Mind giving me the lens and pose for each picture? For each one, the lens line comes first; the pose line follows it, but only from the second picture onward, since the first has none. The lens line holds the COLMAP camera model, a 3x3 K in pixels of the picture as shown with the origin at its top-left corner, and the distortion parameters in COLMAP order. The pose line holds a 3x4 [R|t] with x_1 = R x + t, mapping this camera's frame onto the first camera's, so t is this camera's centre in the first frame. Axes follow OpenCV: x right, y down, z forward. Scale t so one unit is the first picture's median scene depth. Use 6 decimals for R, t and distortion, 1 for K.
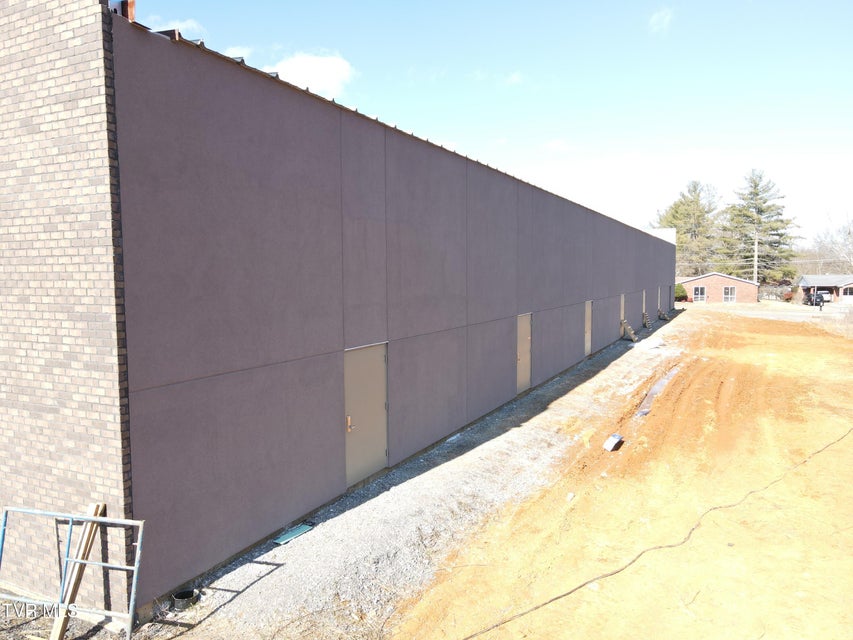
lens RADIAL K [[626.9, 0, 429.4], [0, 626.9, 321.8], [0, 0, 1]] dist [-0.018843, 0.053170]
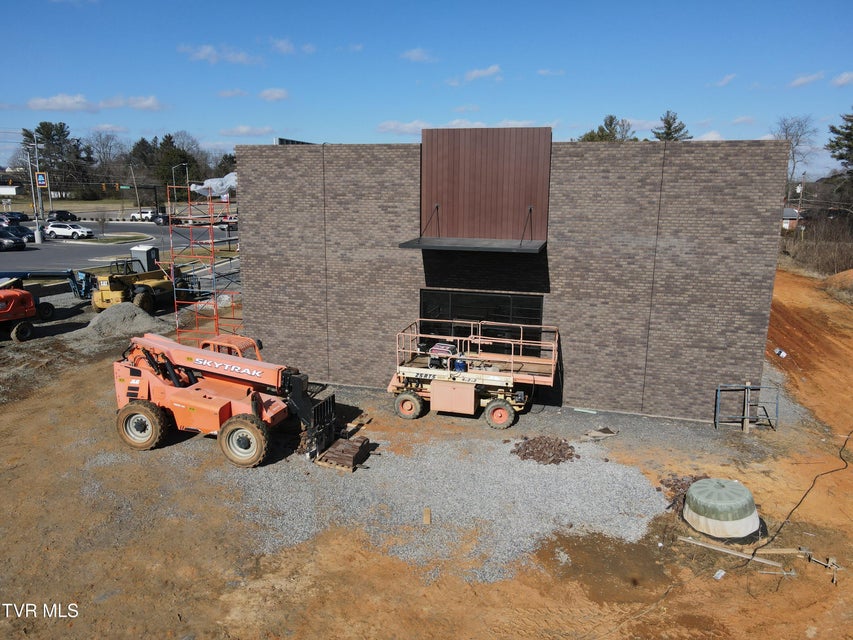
lens RADIAL K [[626.9, 0, 429.4], [0, 626.9, 321.8], [0, 0, 1]] dist [-0.018843, 0.053170]
pose [[0.979644, -0.026885, 0.198933, -2.268100], [-0.001519, 0.989970, 0.141271, -0.327540], [-0.200735, -0.138698, 0.969777, -1.232068]]
